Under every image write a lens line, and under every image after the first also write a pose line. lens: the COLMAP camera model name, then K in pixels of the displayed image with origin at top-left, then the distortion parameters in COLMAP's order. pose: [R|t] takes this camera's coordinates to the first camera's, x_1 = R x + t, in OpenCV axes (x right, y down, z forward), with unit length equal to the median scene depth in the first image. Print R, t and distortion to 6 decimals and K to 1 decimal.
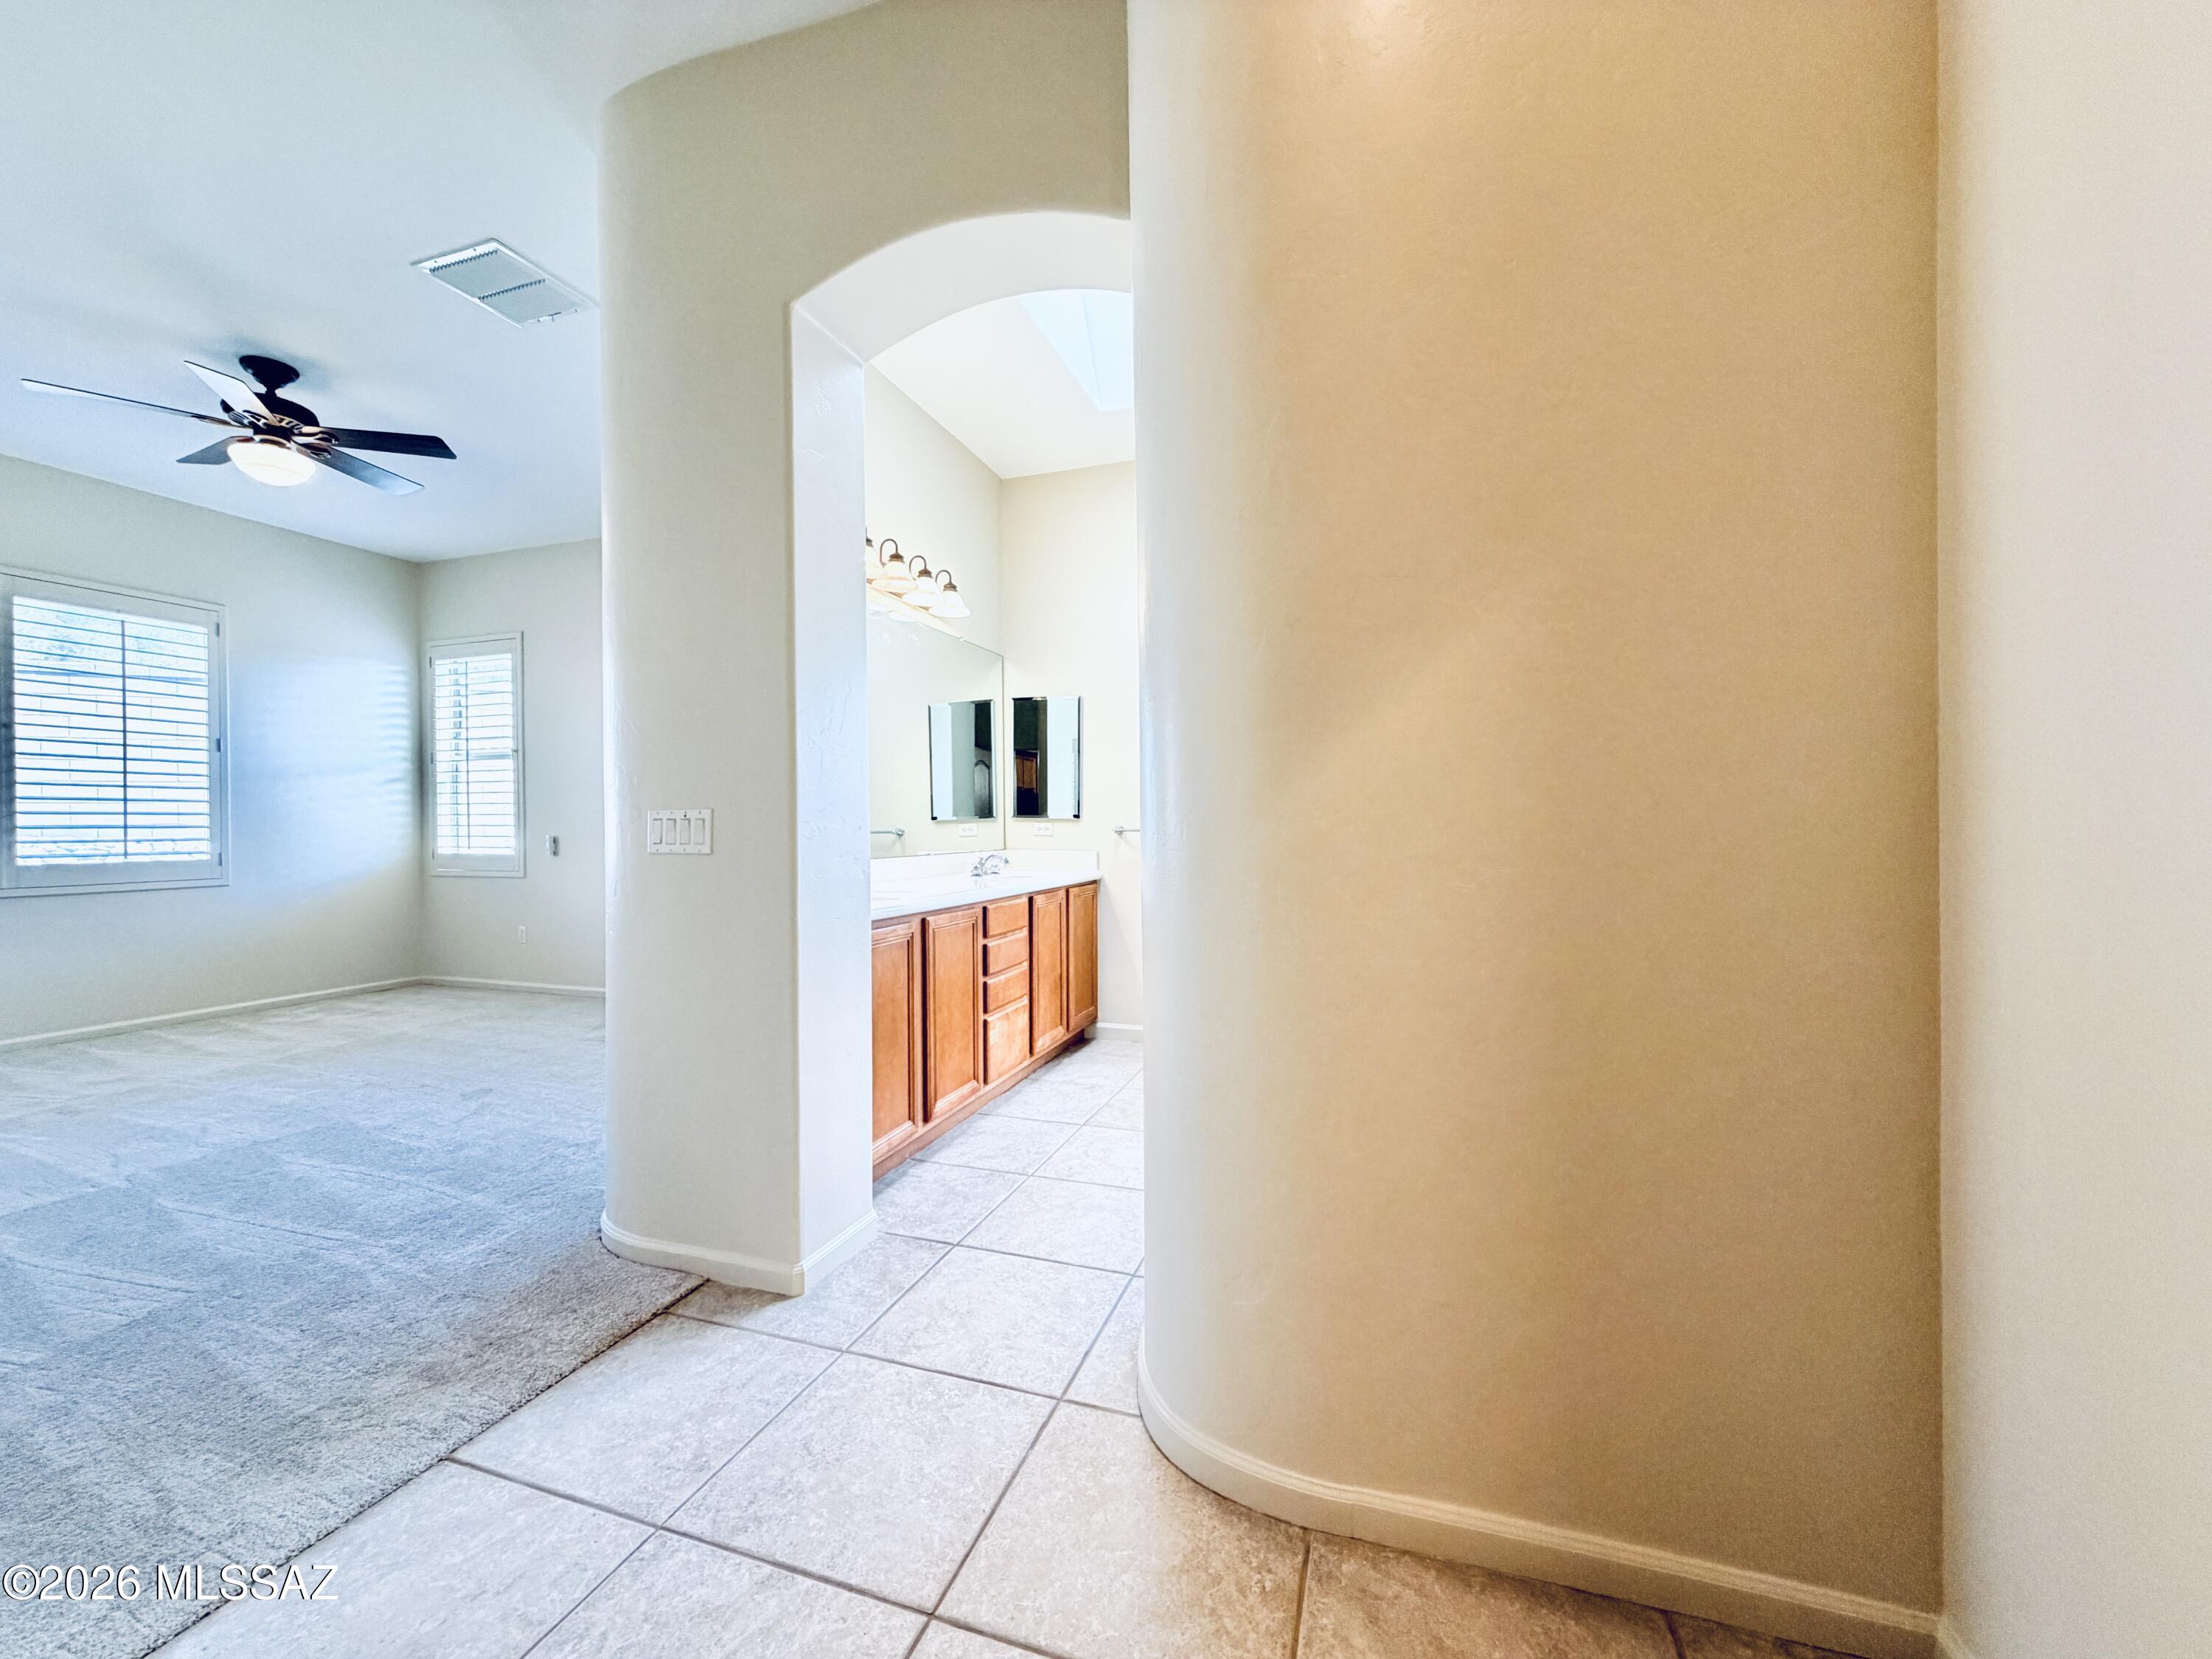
lens RADIAL K [[886.5, 0, 1099.6], [0, 886.5, 831.0], [0, 0, 1]] dist [0.000566, -0.000225]
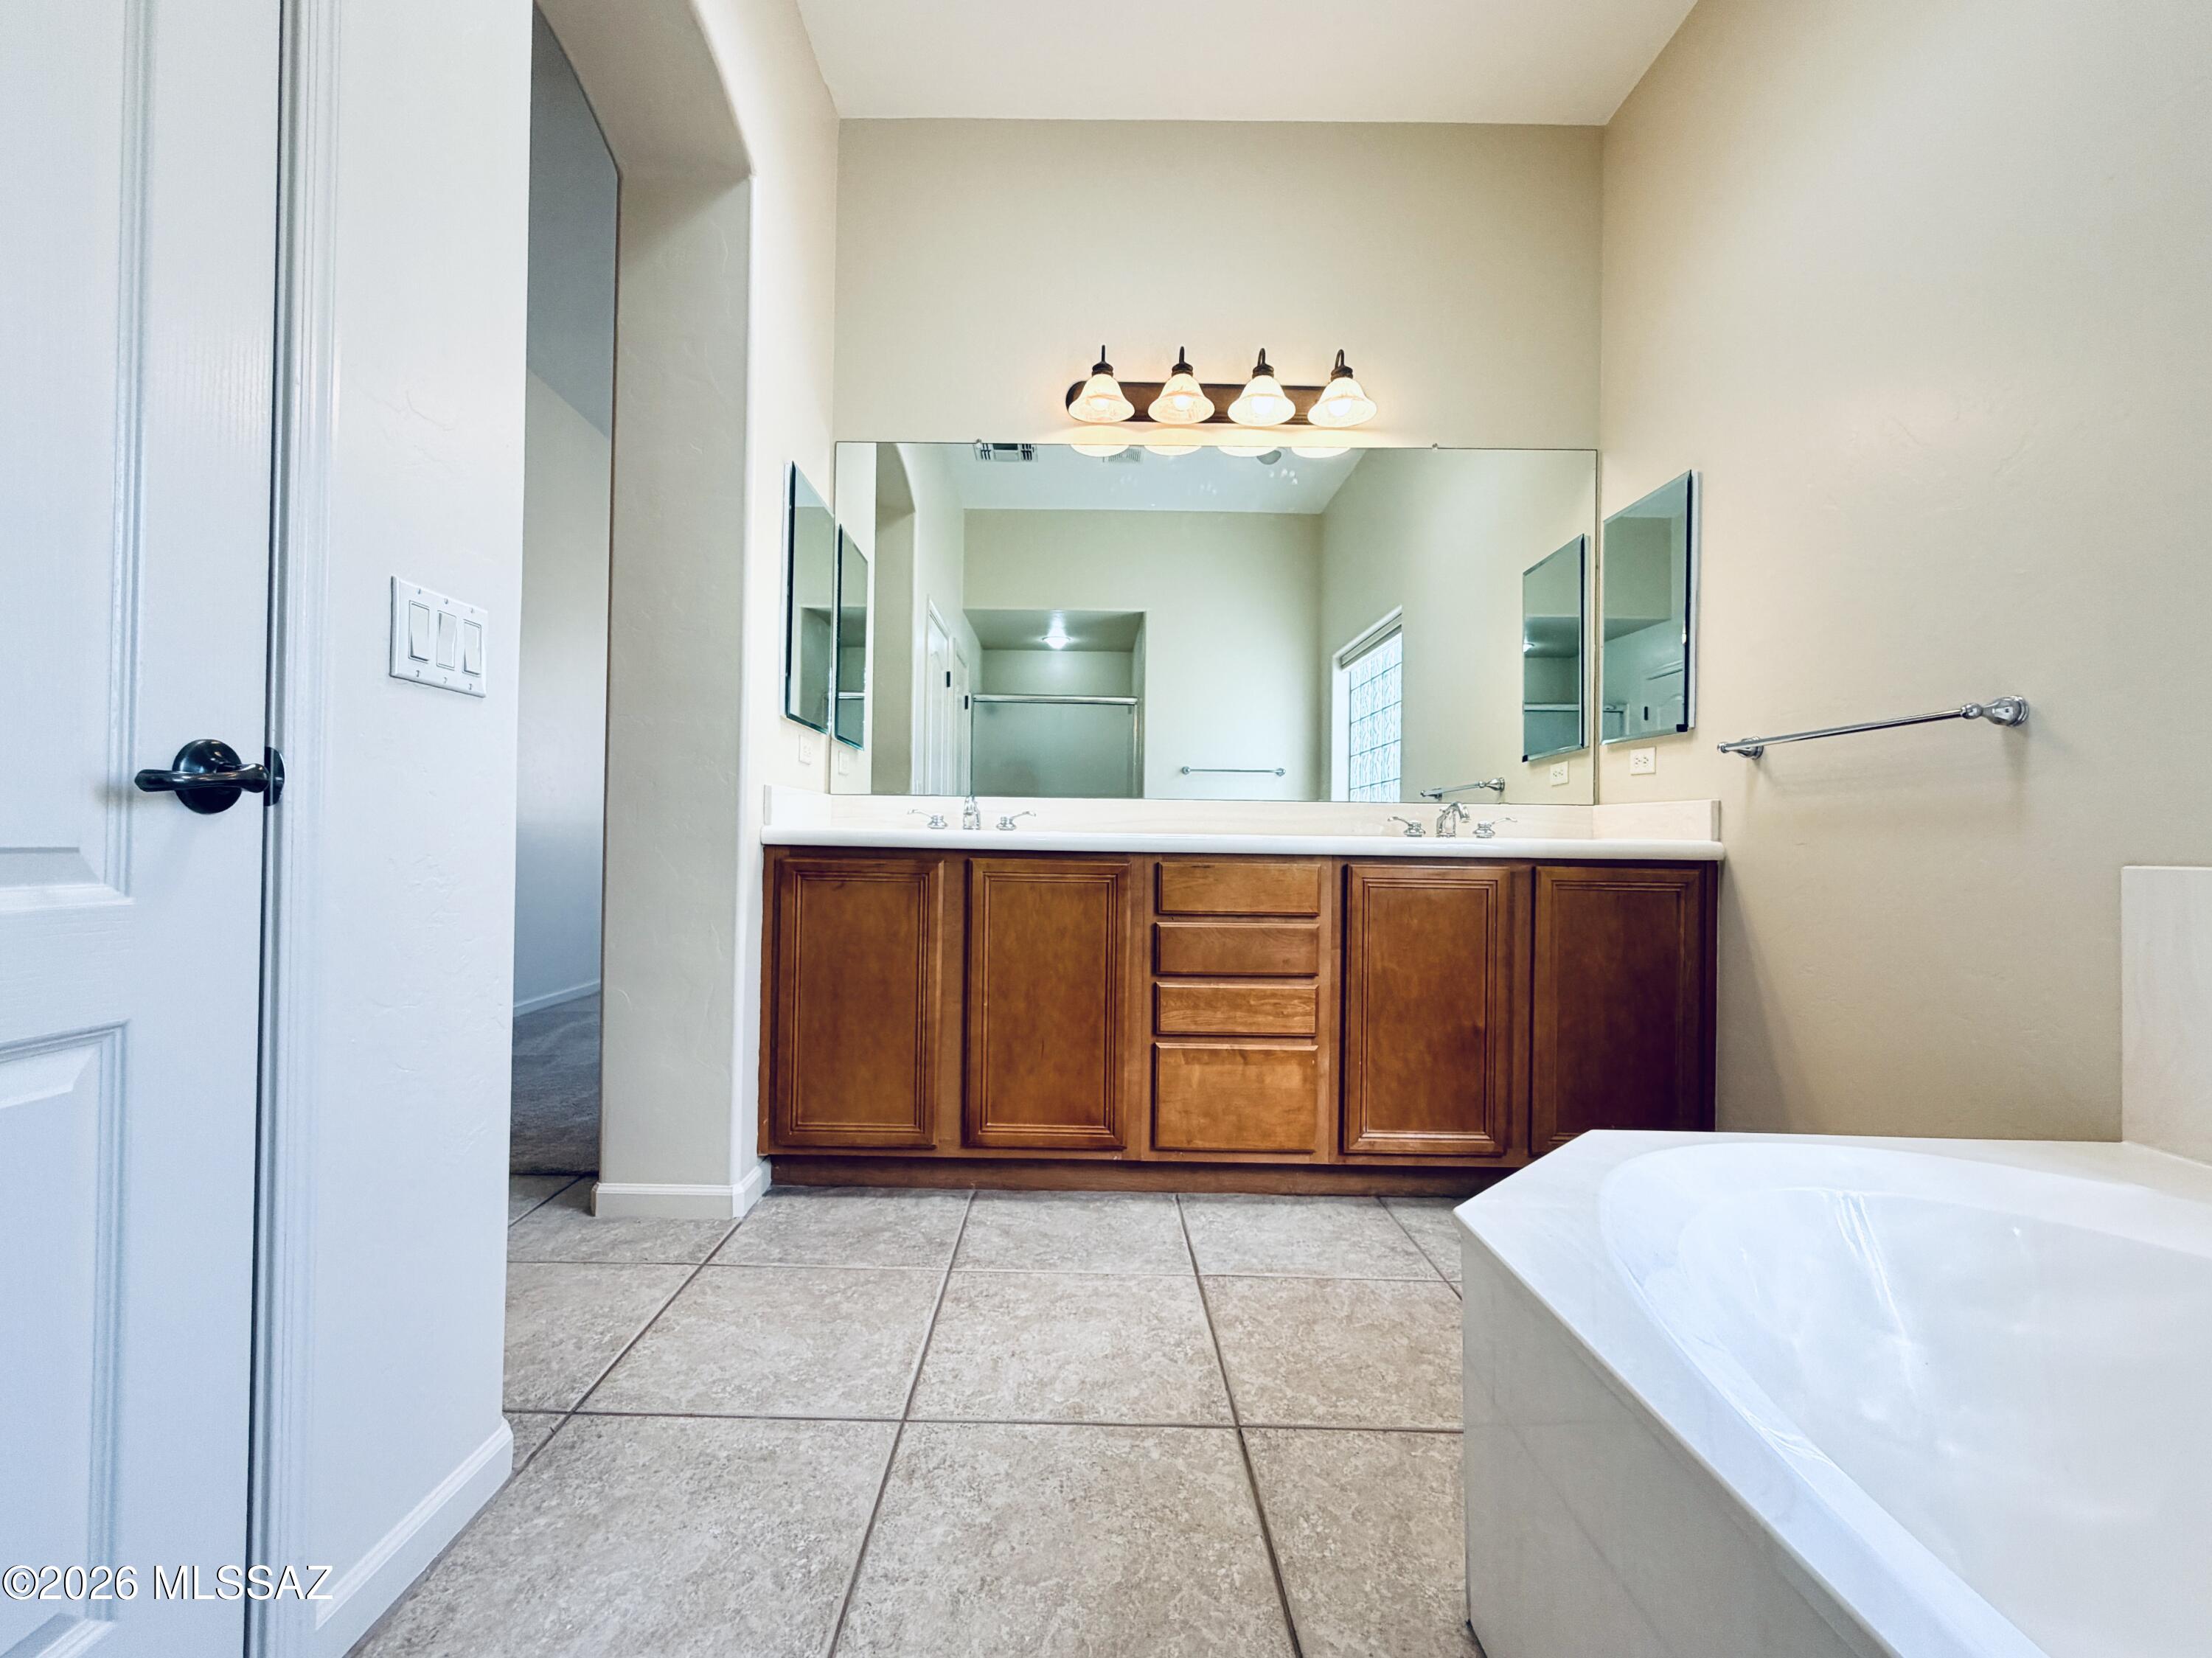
lens RADIAL K [[934.5, 0, 1097.3], [0, 934.5, 834.0], [0, 0, 1]] dist [0.003056, 0.000096]
pose [[0.301633, -0.022585, -0.953156, 0.544374], [-0.020015, 0.999349, -0.030014, 0.093710], [0.953214, 0.028130, 0.300985, 0.831843]]
